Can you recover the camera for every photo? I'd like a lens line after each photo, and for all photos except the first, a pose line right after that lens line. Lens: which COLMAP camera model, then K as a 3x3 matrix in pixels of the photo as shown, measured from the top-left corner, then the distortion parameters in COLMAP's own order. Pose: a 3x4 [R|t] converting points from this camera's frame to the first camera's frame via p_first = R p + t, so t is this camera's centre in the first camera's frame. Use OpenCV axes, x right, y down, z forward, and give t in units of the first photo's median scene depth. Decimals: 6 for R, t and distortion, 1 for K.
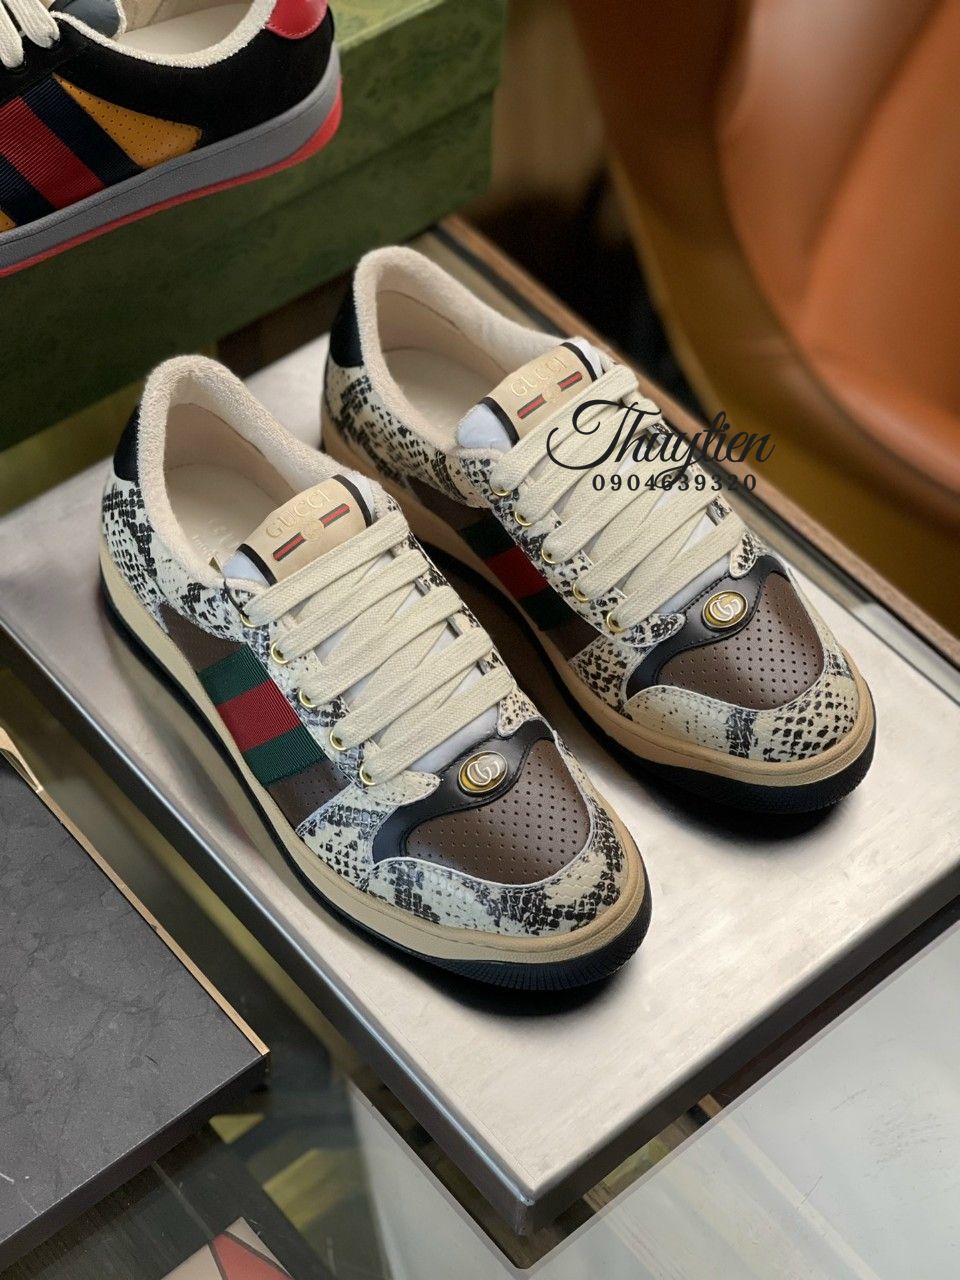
lens RADIAL K [[2371.0, 0, 480.0], [0, 2371.0, 640.0], [0, 0, 1]] dist [0.180615, -0.078664]
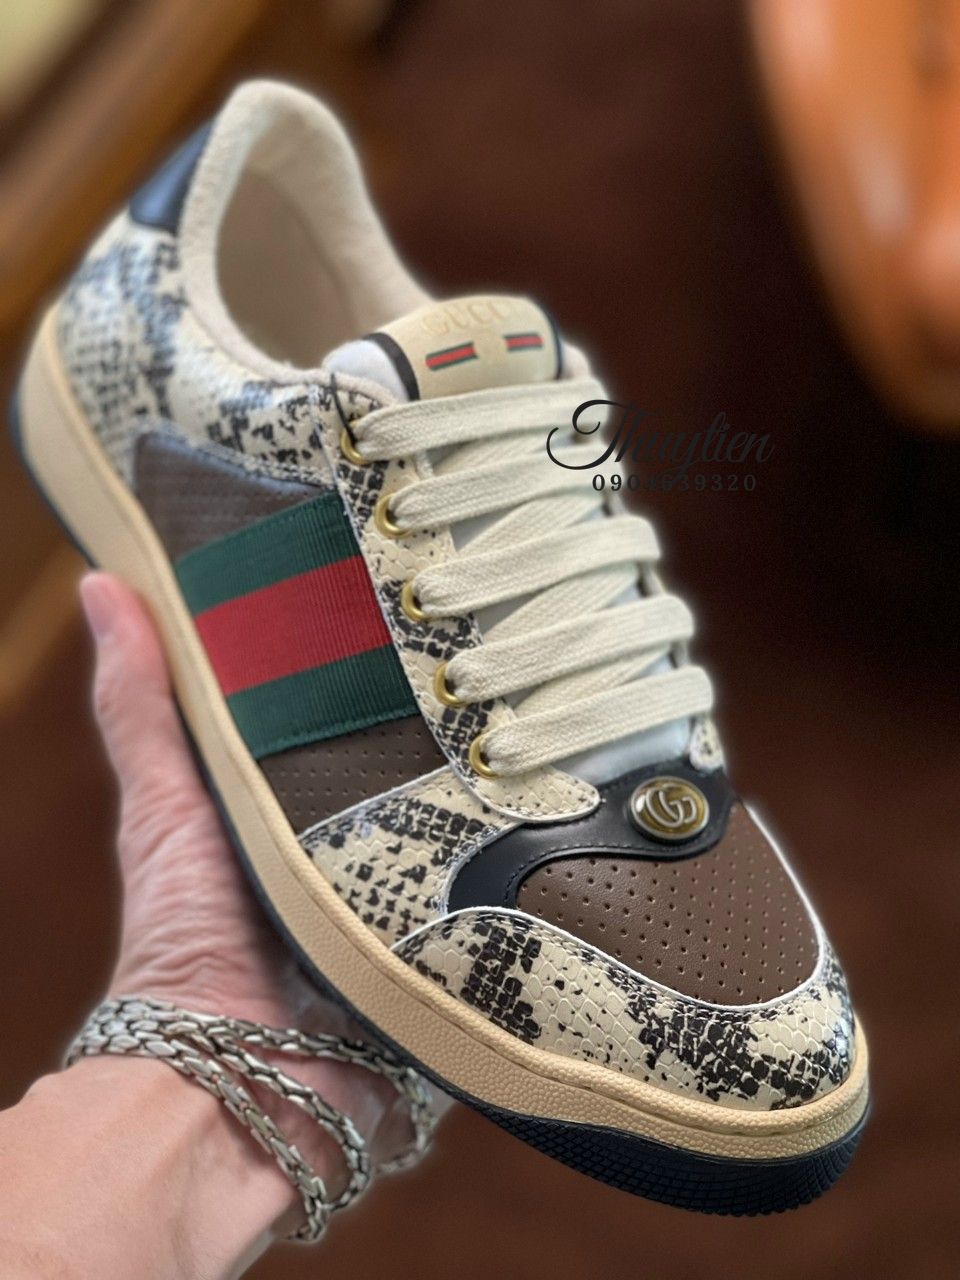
lens RADIAL K [[2371.0, 0, 480.0], [0, 2371.0, 640.0], [0, 0, 1]] dist [0.180615, -0.078664]
pose [[0.932481, 0.299376, 0.202124, -0.144593], [-0.241136, 0.932535, -0.268761, 0.155202], [-0.268948, 0.201875, 0.941761, 0.377708]]
